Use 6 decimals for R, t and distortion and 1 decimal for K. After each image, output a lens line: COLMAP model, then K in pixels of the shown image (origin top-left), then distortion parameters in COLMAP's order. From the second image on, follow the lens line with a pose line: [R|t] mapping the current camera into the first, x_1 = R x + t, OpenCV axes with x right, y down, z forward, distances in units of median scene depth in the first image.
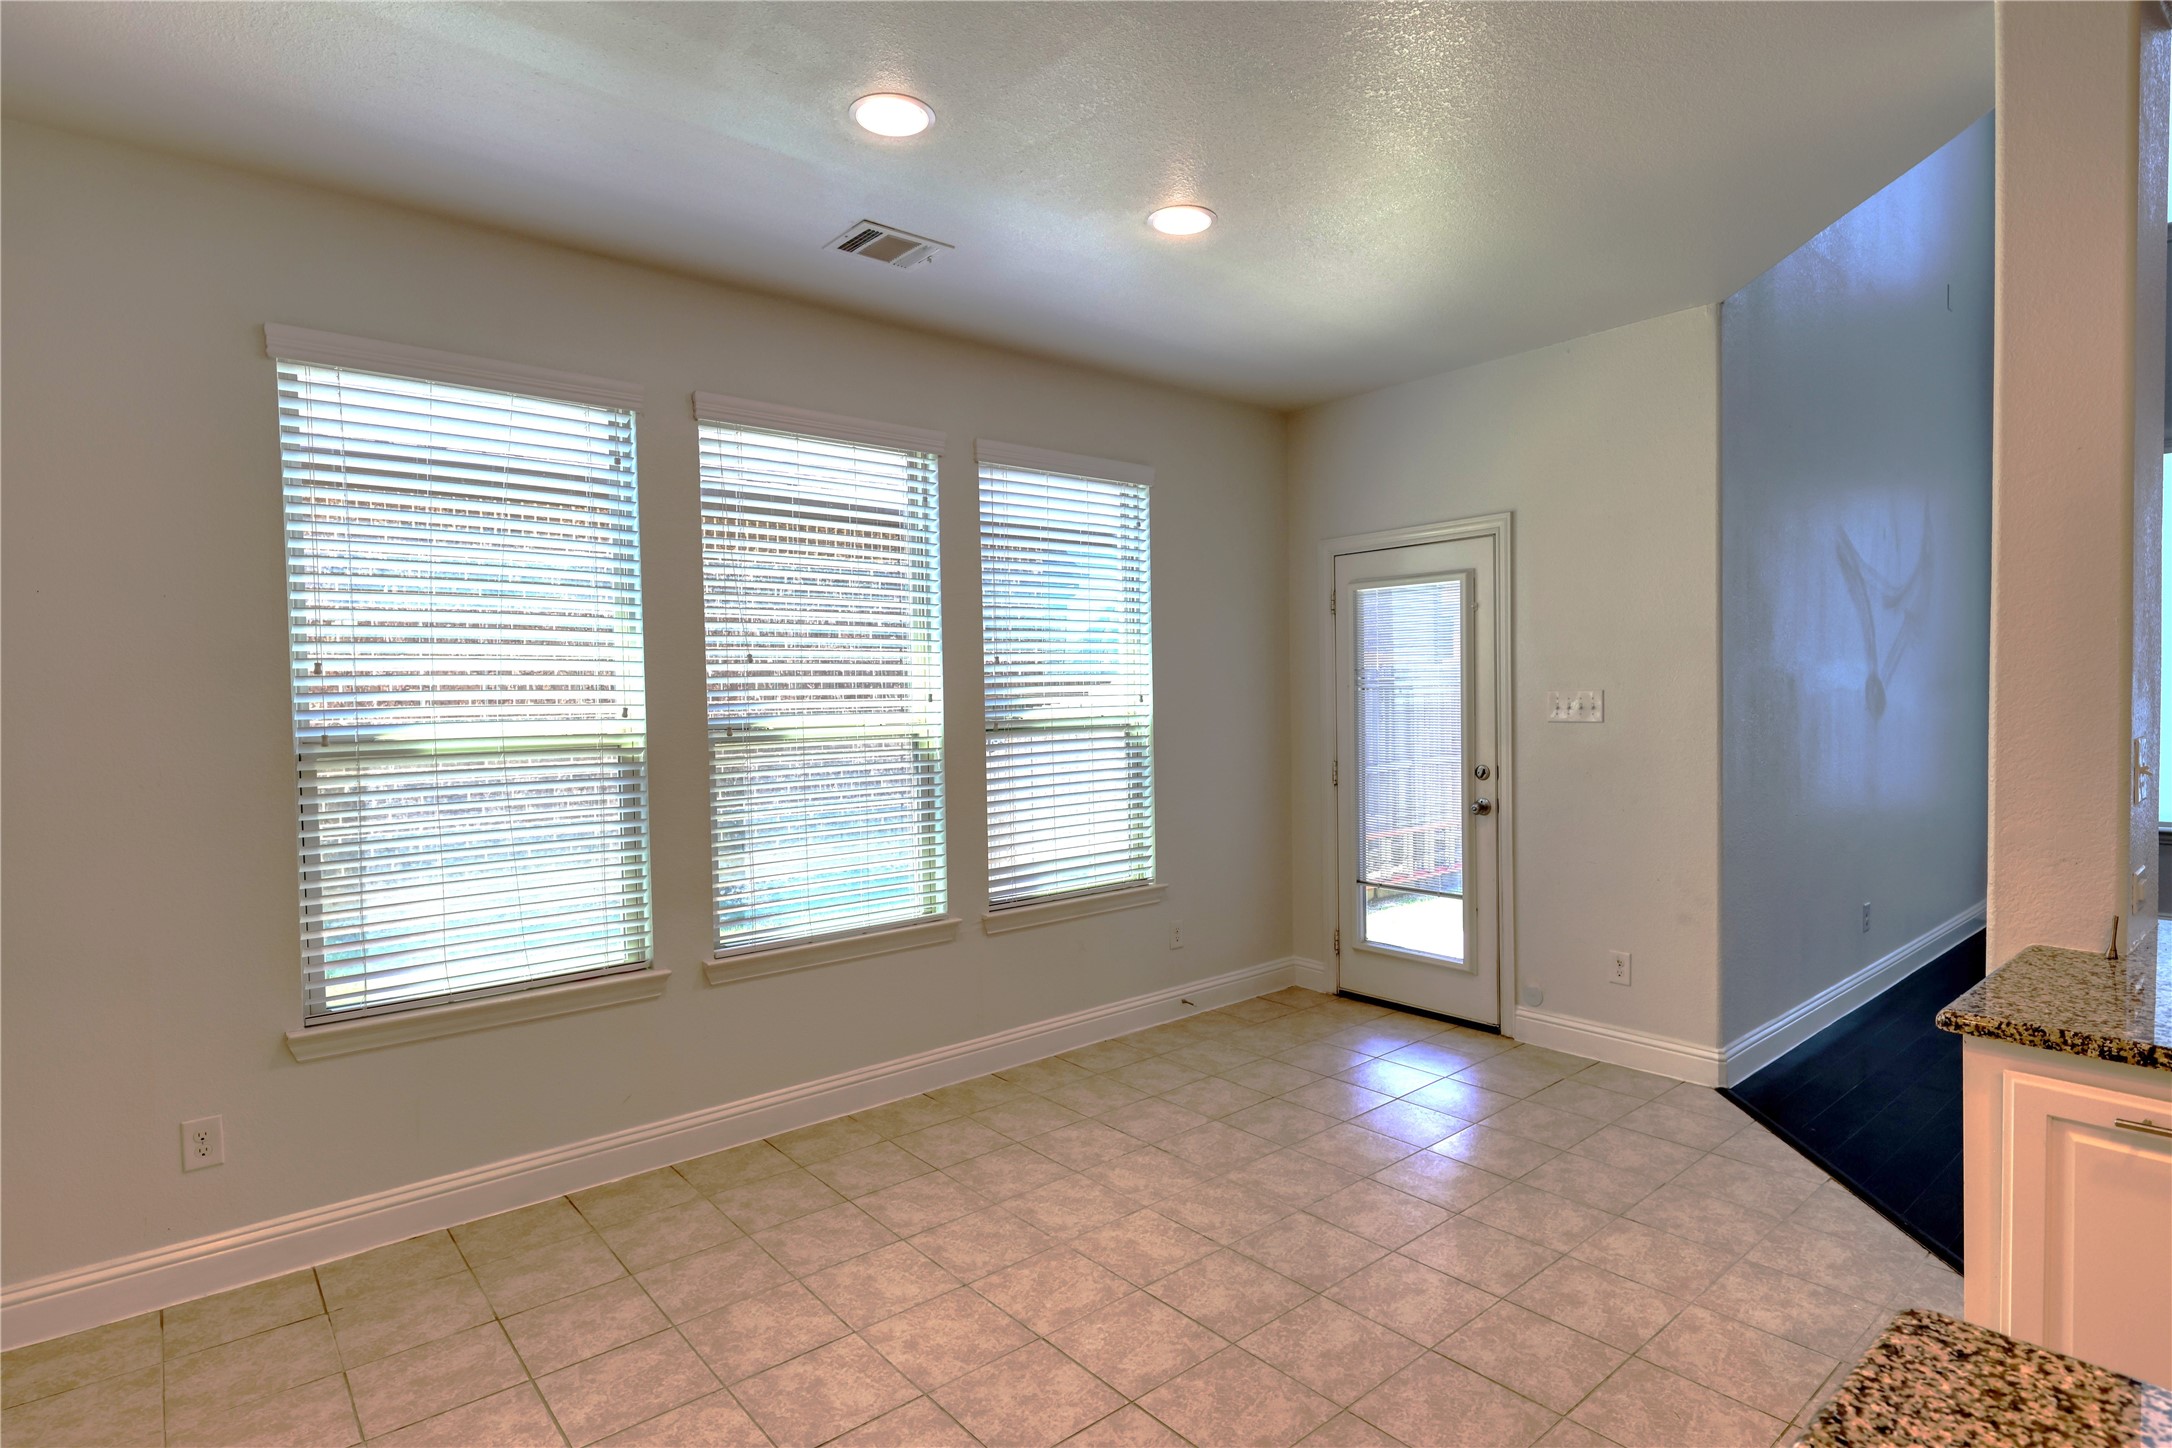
lens RADIAL K [[1100.4, 0, 1091.2], [0, 1100.4, 725.4], [0, 0, 1]] dist [-0.001264, -0.001222]
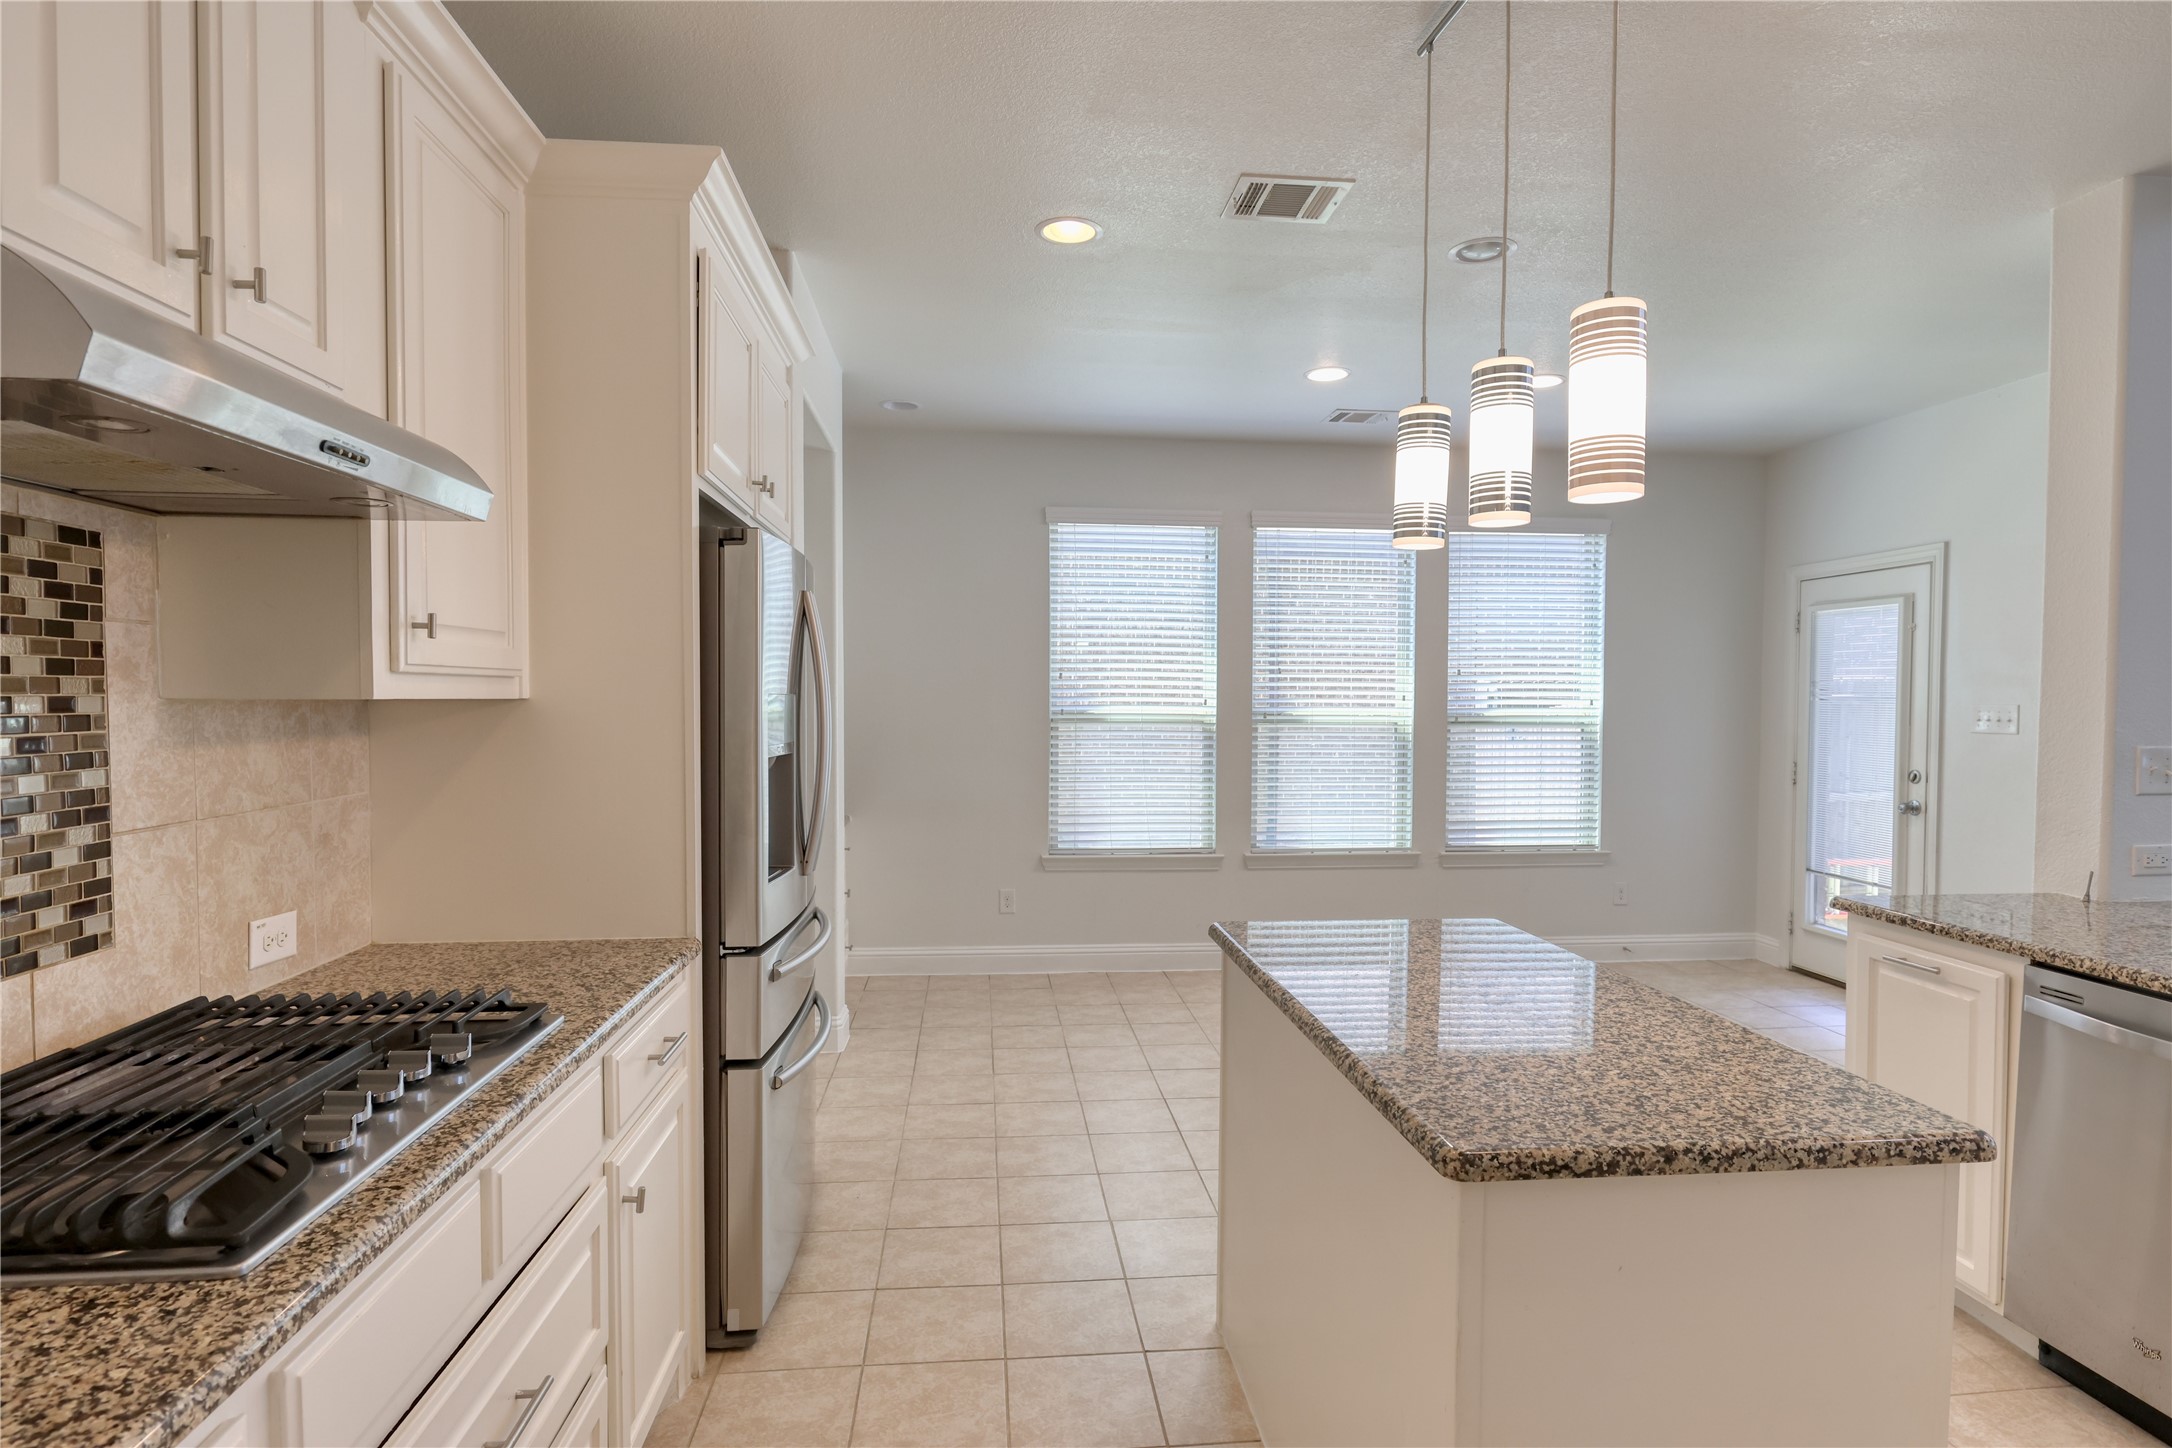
lens RADIAL K [[1100.4, 0, 1084.1], [0, 1100.4, 723.7], [0, 0, 1]] dist [-0.001264, -0.001222]
pose [[0.818948, 0.035496, -0.572768, 0.336766], [-0.036329, 0.999290, 0.009986, 0.009796], [0.572716, 0.012630, 0.819657, -0.430730]]
